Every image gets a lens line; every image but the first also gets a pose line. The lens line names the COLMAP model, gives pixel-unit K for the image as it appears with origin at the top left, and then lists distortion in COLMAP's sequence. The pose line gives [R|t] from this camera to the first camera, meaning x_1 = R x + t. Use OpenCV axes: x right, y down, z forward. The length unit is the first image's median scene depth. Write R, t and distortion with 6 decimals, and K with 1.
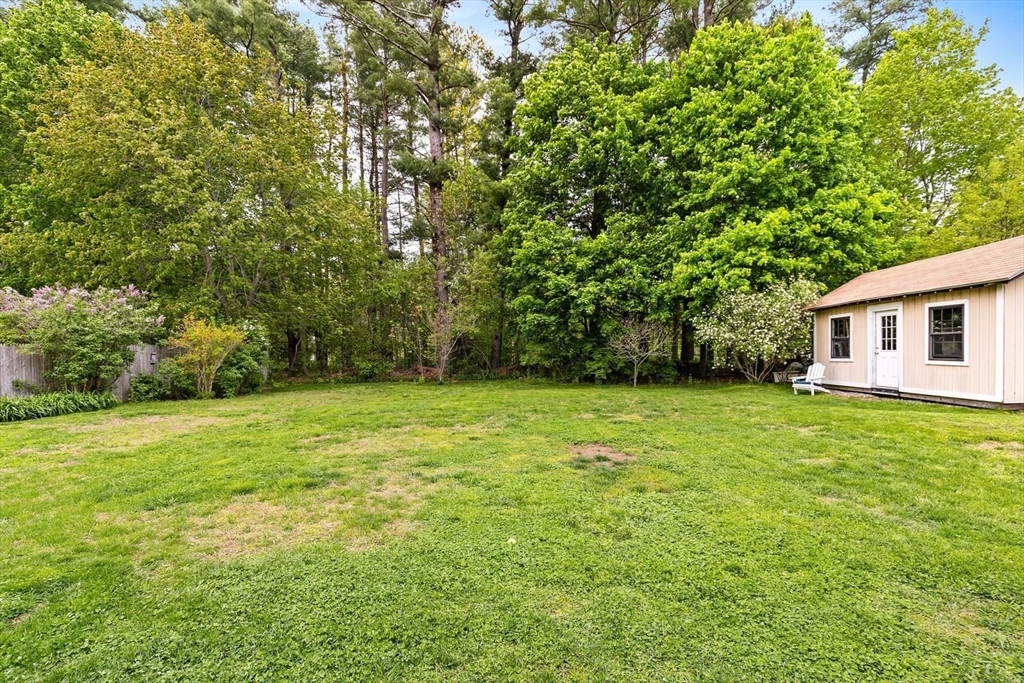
lens RADIAL K [[465.9, 0, 513.2], [0, 465.9, 351.1], [0, 0, 1]] dist [0.009657, -0.001215]
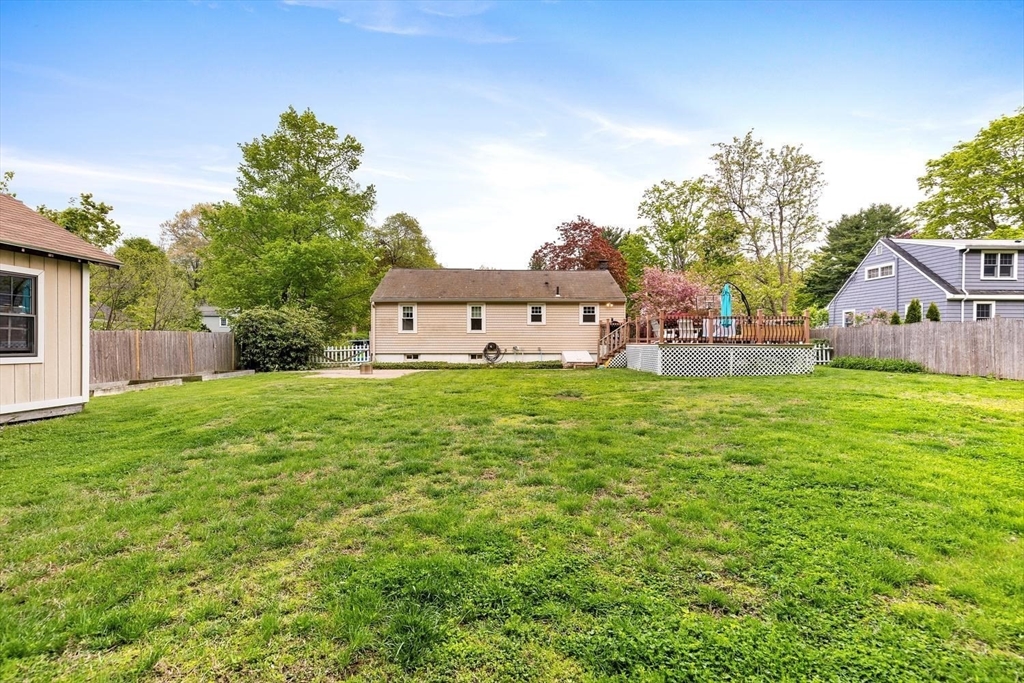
lens RADIAL K [[465.9, 0, 511.6], [0, 465.9, 343.2], [0, 0, 1]] dist [0.009657, -0.001215]
pose [[-0.999719, 0.016062, 0.017419, 0.149280], [0.016216, 0.999830, 0.008738, 0.004809], [-0.017276, 0.009018, -0.999810, 1.074502]]
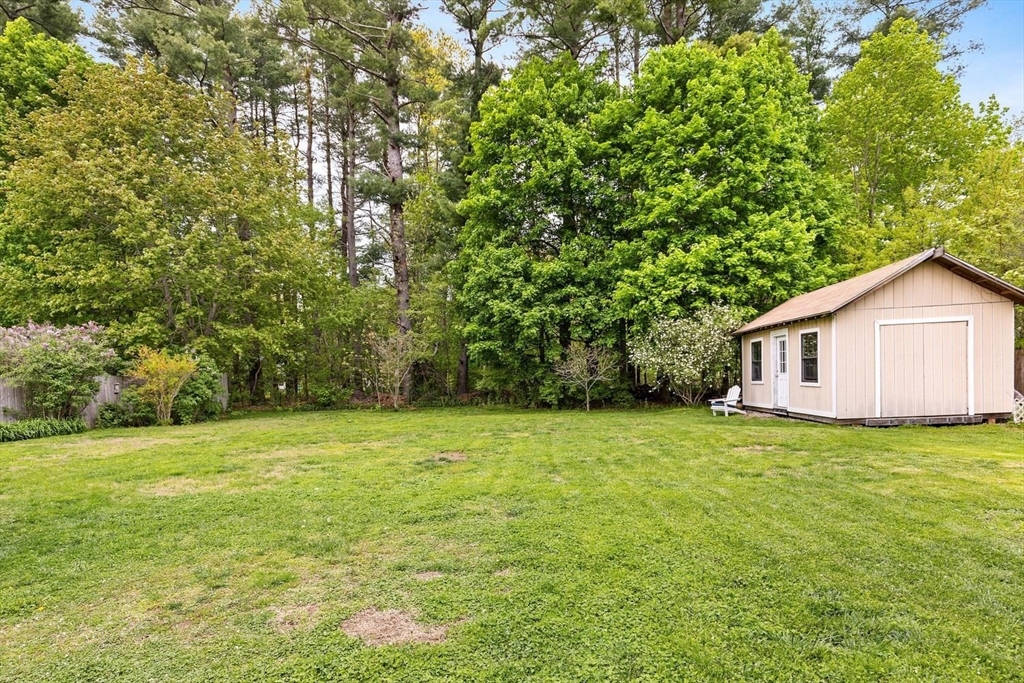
lens RADIAL K [[534.5, 0, 506.3], [0, 534.5, 389.8], [0, 0, 1]] dist [-0.003322, 0.000263]
pose [[0.999656, -0.011620, -0.023494, 0.147416], [0.012237, 0.999579, 0.026315, -0.002855], [0.023178, -0.026594, 0.999378, -0.193191]]
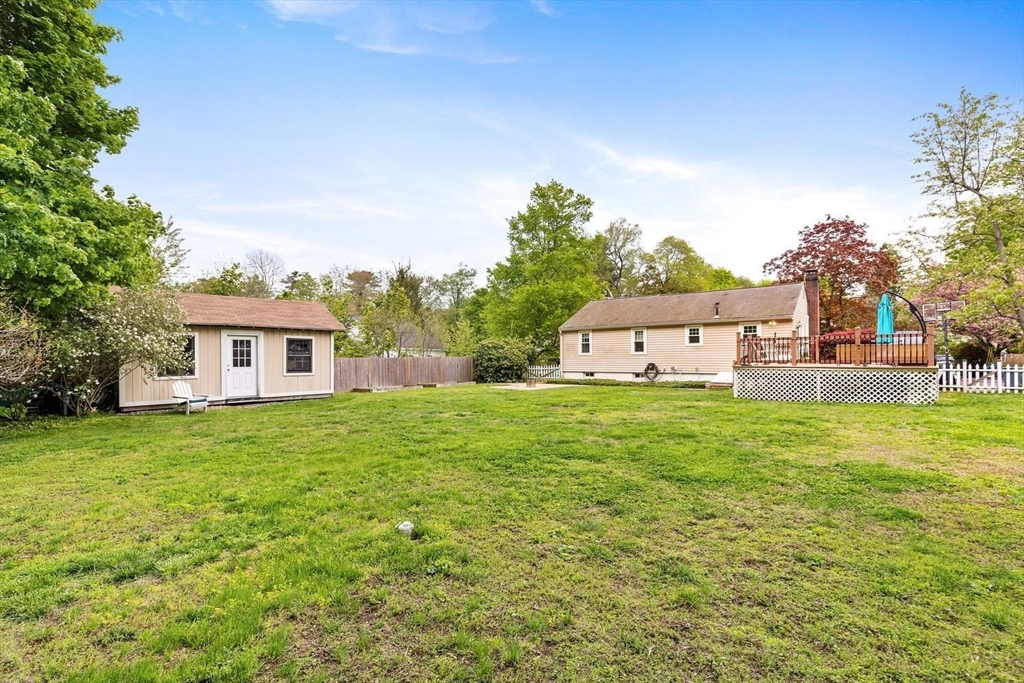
lens RADIAL K [[465.9, 0, 514.0], [0, 465.9, 347.9], [0, 0, 1]] dist [0.009657, -0.001215]
pose [[-0.759297, 0.036259, 0.649734, -0.449753], [0.022179, 0.999308, -0.029848, 0.000260], [-0.650367, -0.008253, -0.759576, 1.152643]]
